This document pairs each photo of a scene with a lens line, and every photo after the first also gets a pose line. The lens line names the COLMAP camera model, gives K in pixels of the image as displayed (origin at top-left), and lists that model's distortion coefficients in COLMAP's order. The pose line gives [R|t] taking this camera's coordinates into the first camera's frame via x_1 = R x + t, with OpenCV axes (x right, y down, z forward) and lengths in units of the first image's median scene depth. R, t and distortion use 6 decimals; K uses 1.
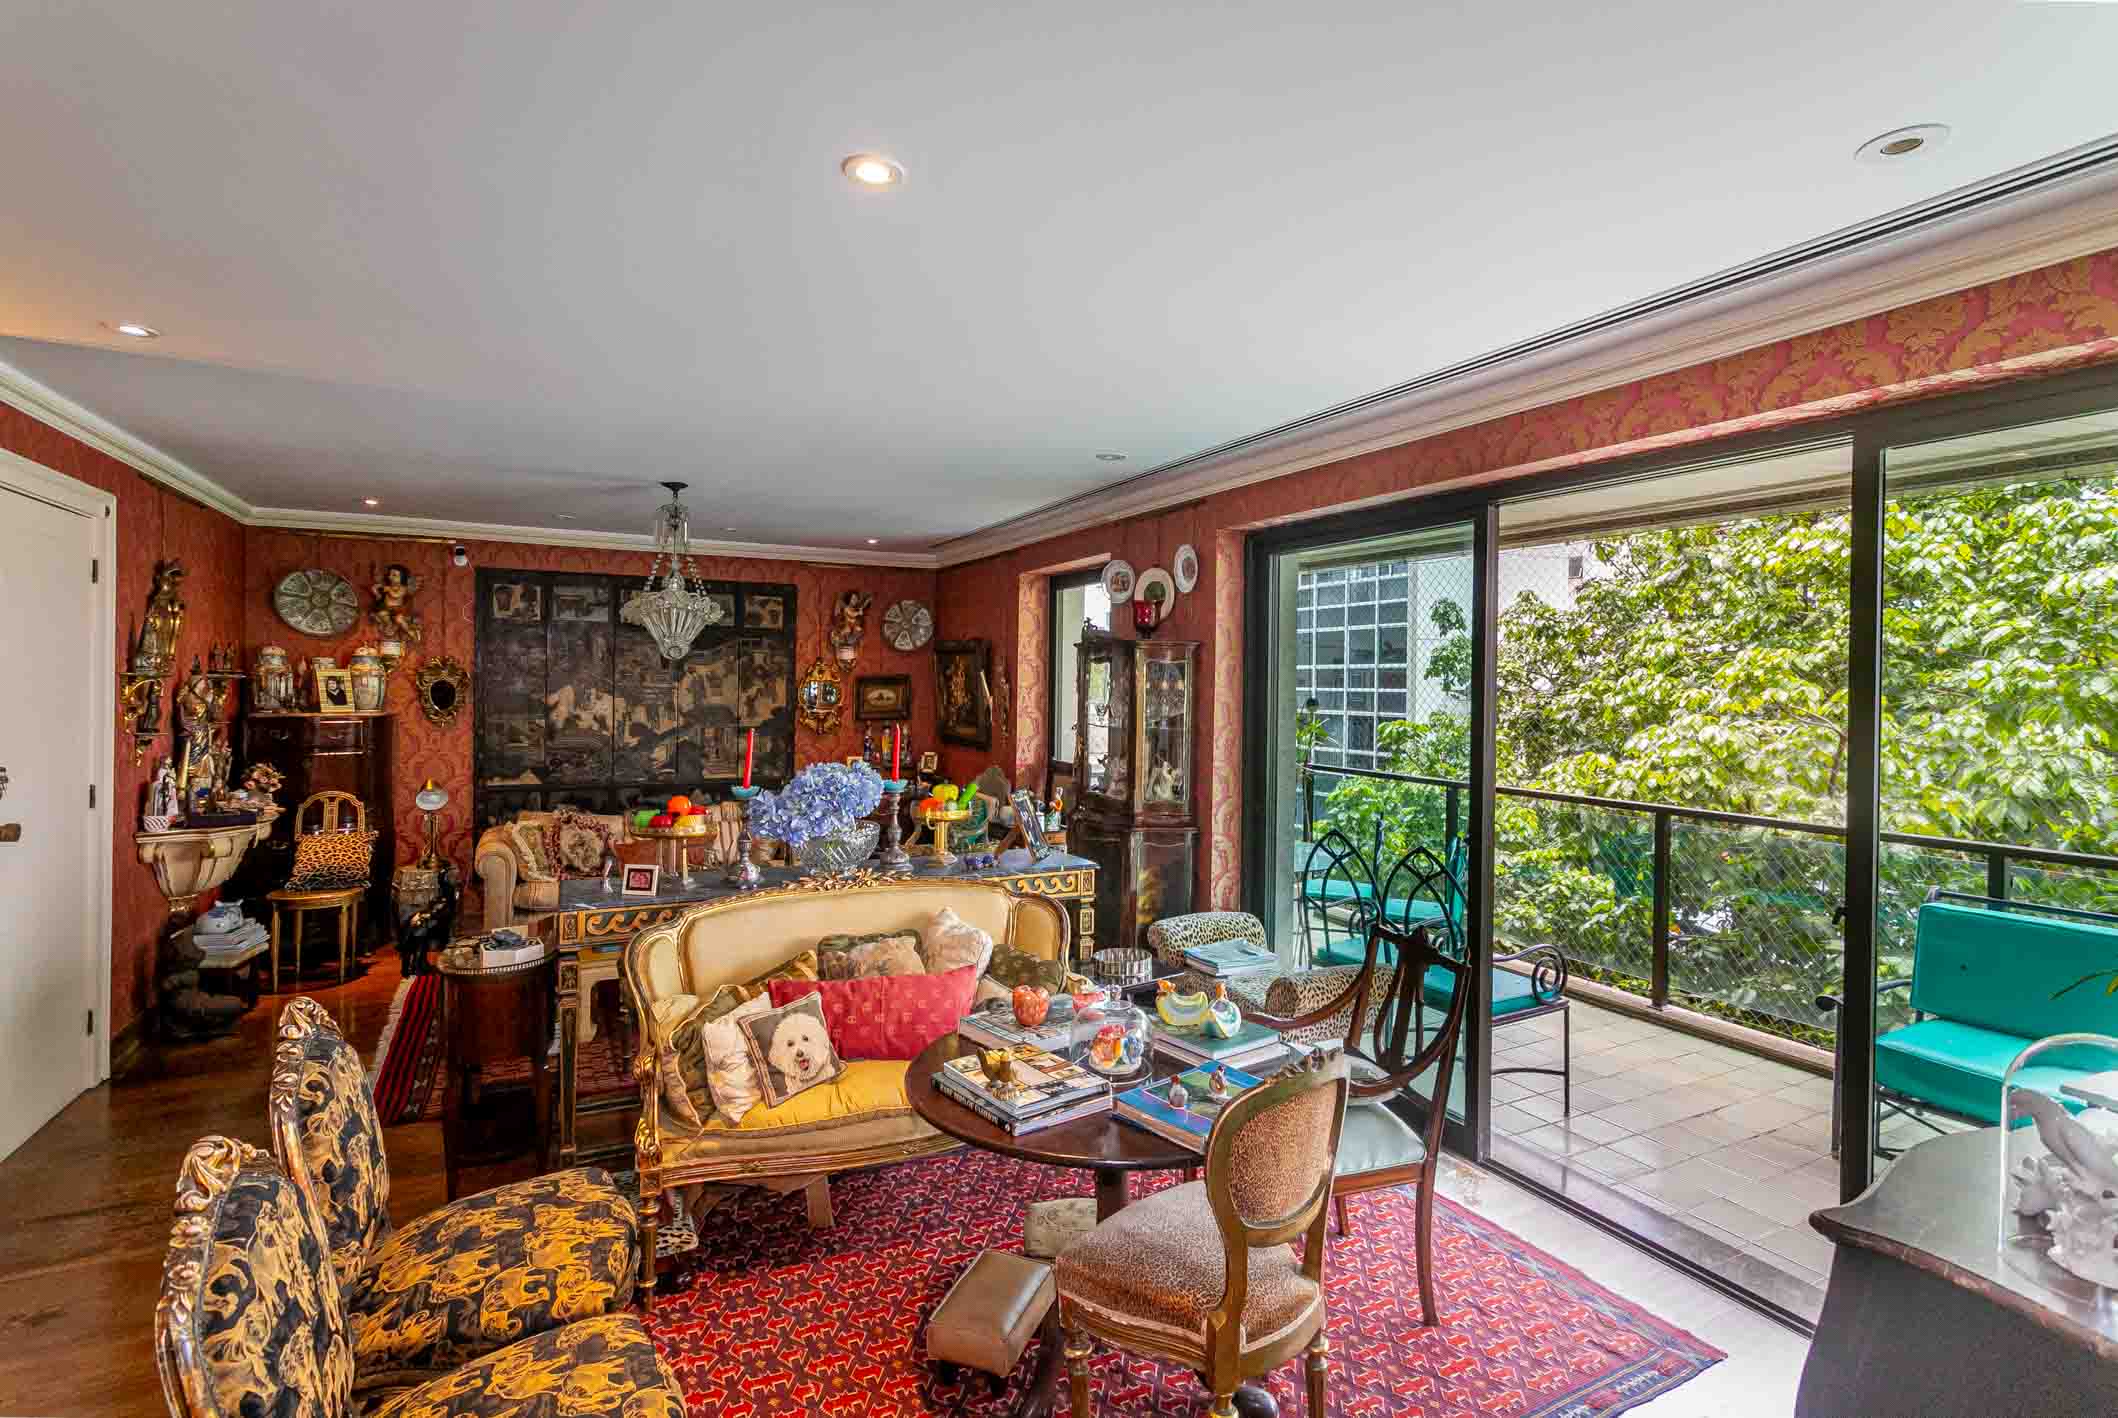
lens RADIAL K [[1023.5, 0, 1069.7], [0, 1023.5, 698.0], [0, 0, 1]] dist [0.002310, 0.000469]
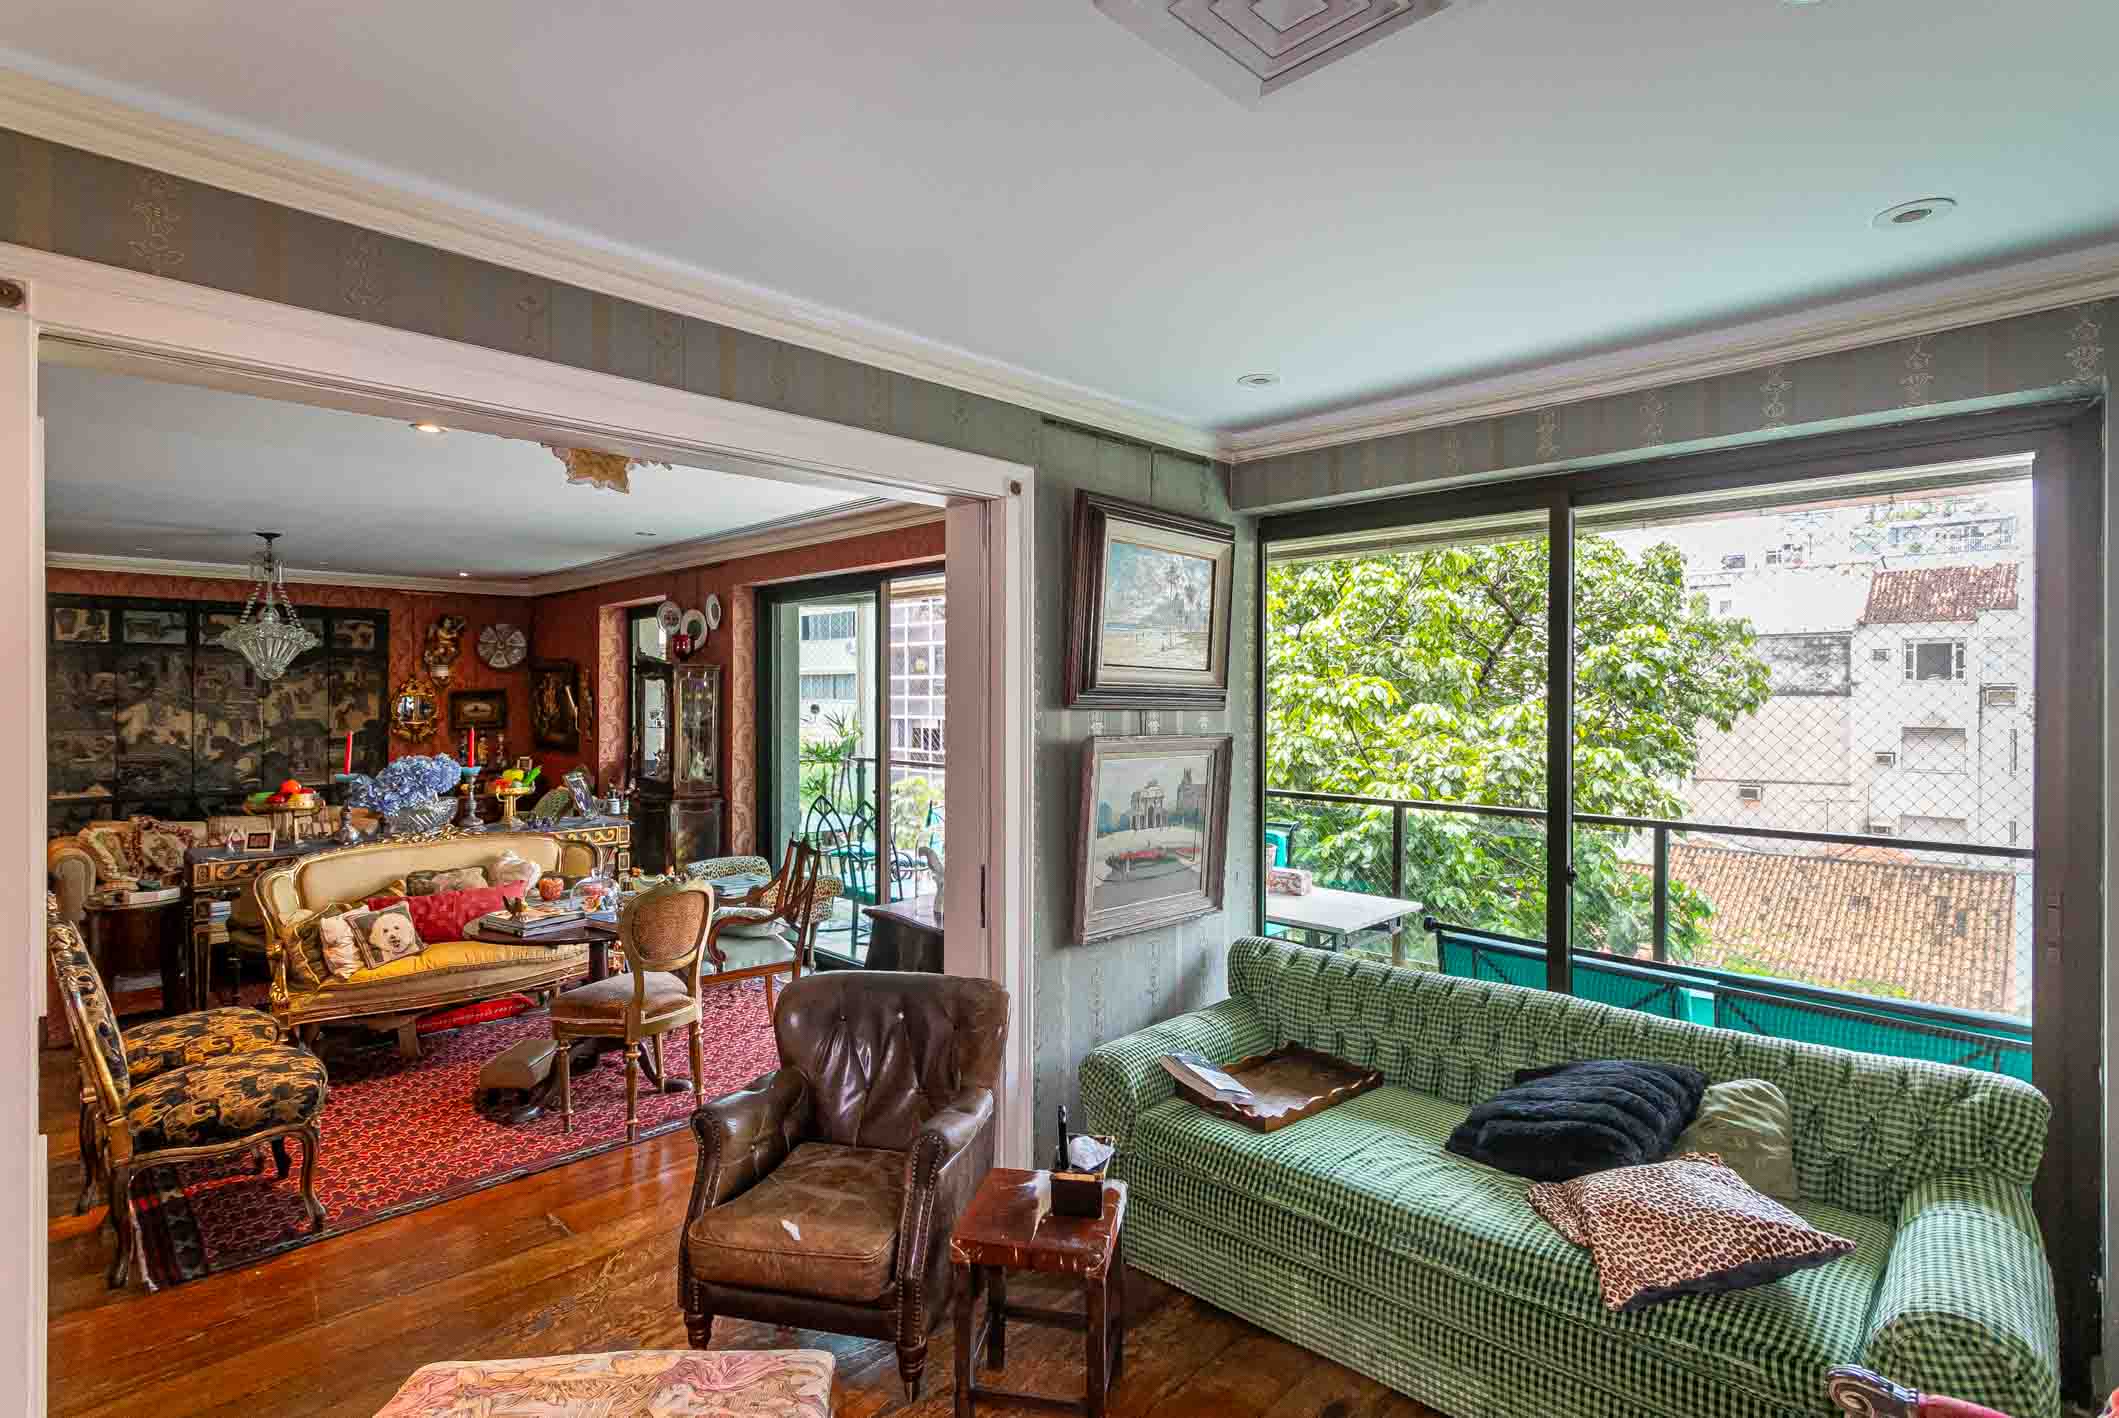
lens RADIAL K [[1024.0, 0, 1070.2], [0, 1024.0, 697.9], [0, 0, 1]] dist [0.002310, 0.000469]
pose [[0.947938, -0.013787, 0.318158, 0.096403], [0.016280, 0.999854, -0.005179, 0.003901], [-0.318040, 0.010089, 0.948024, -0.351432]]
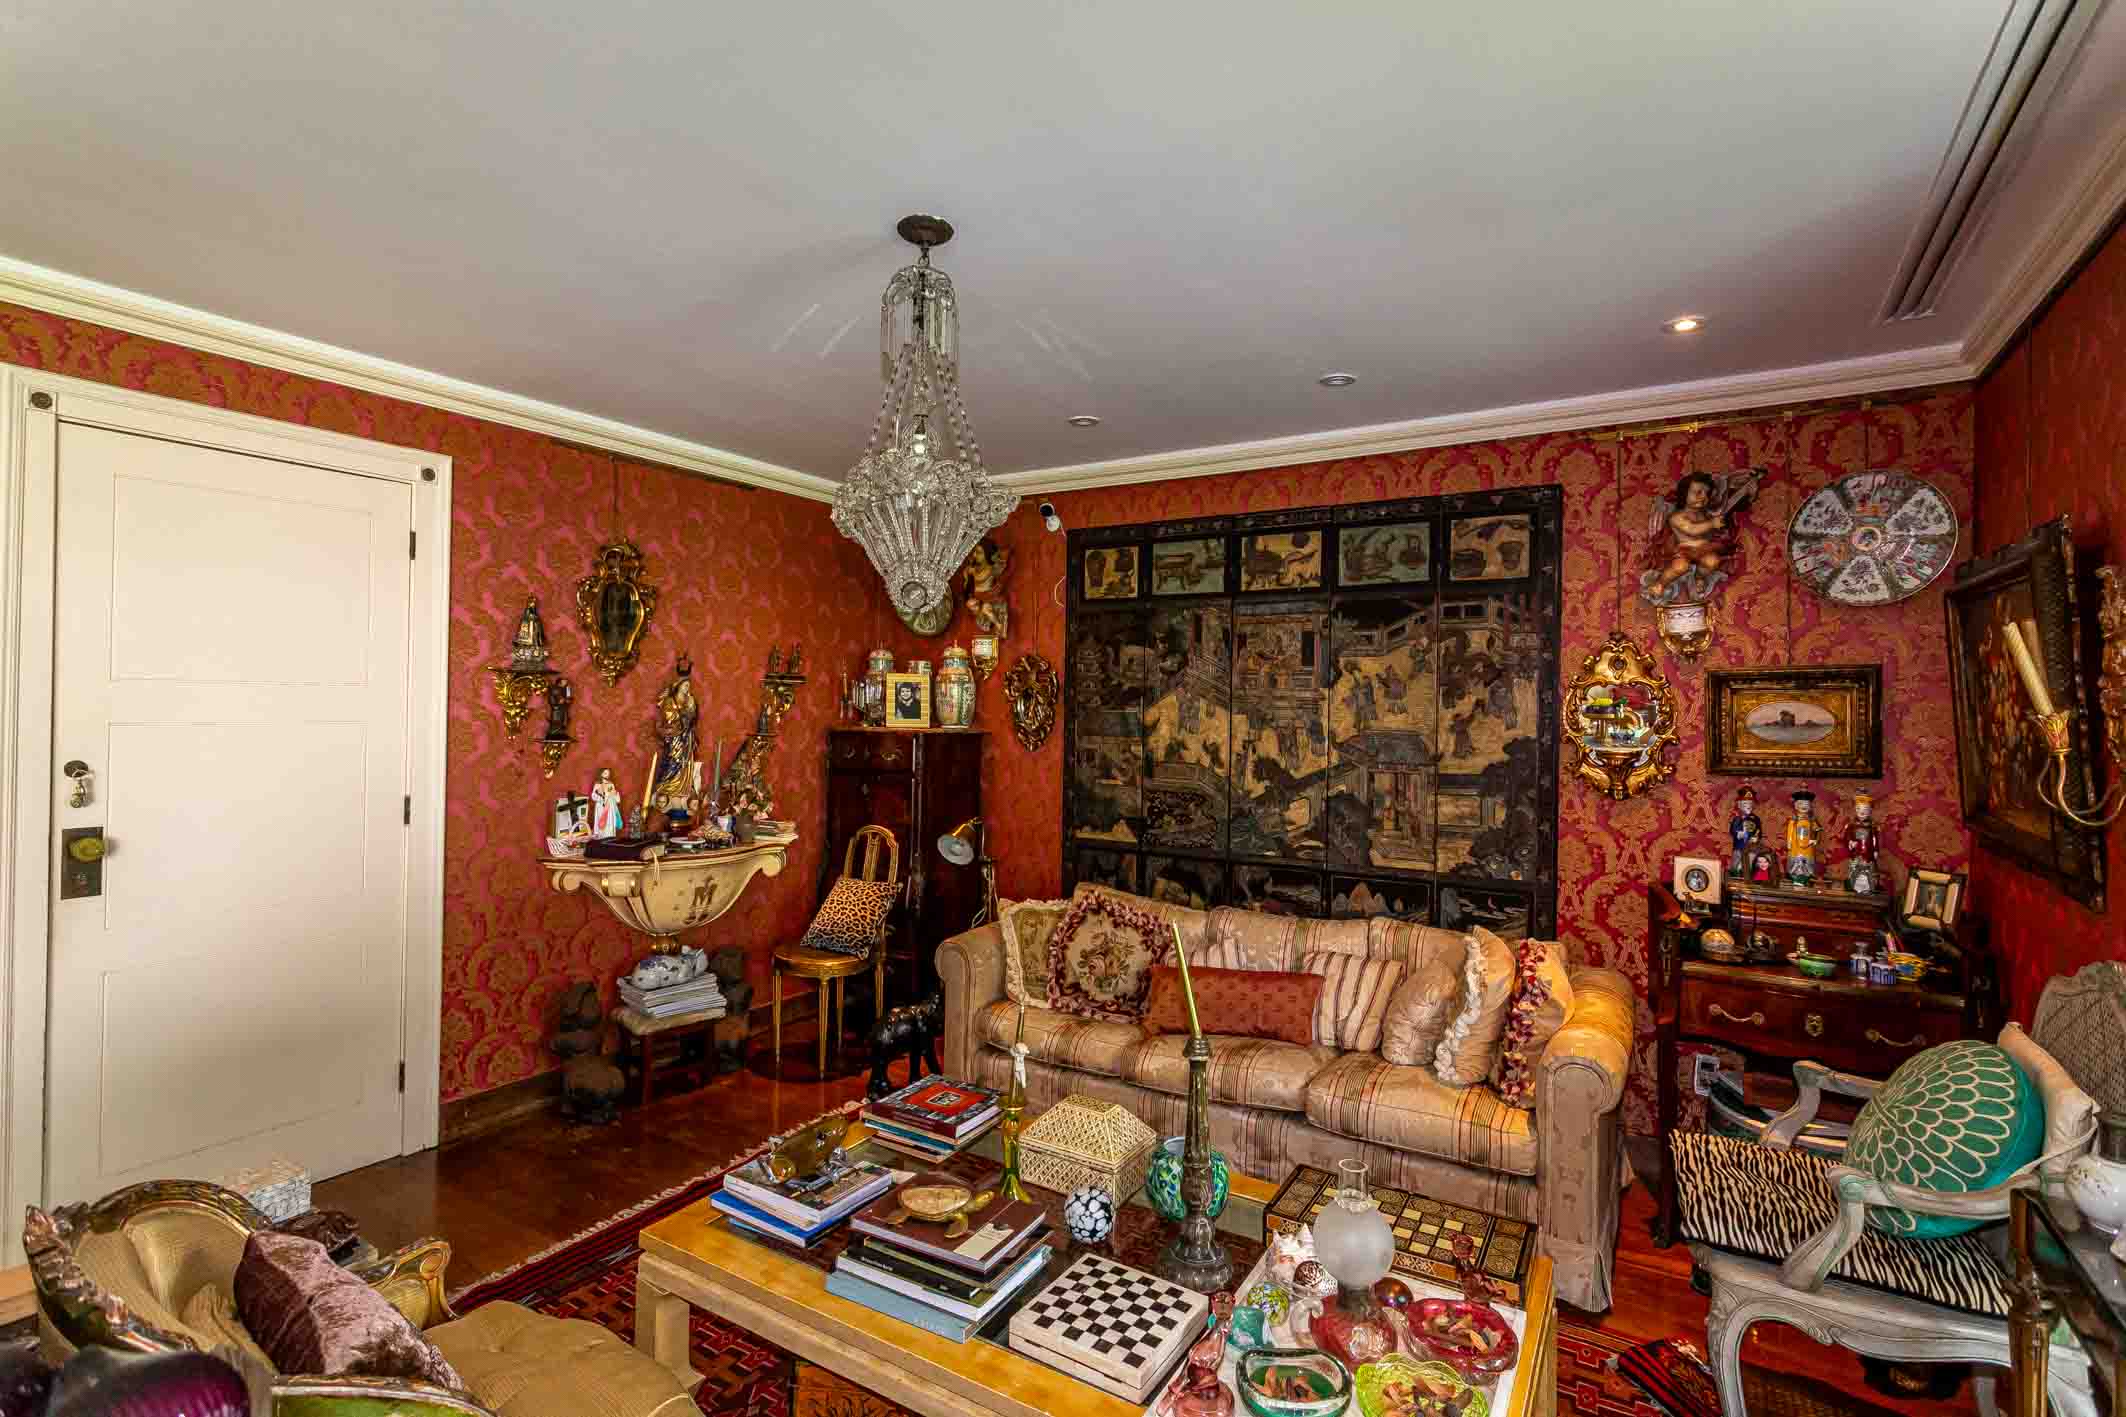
lens RADIAL K [[1002.6, 0, 1057.5], [0, 1002.6, 687.1], [0, 0, 1]] dist [0.004857, 0.000685]
pose [[0.505073, -0.021299, -0.862814, 0.021834], [-0.022245, 0.999042, -0.037684, 0.009147], [0.862790, 0.038226, 0.504116, 0.669201]]
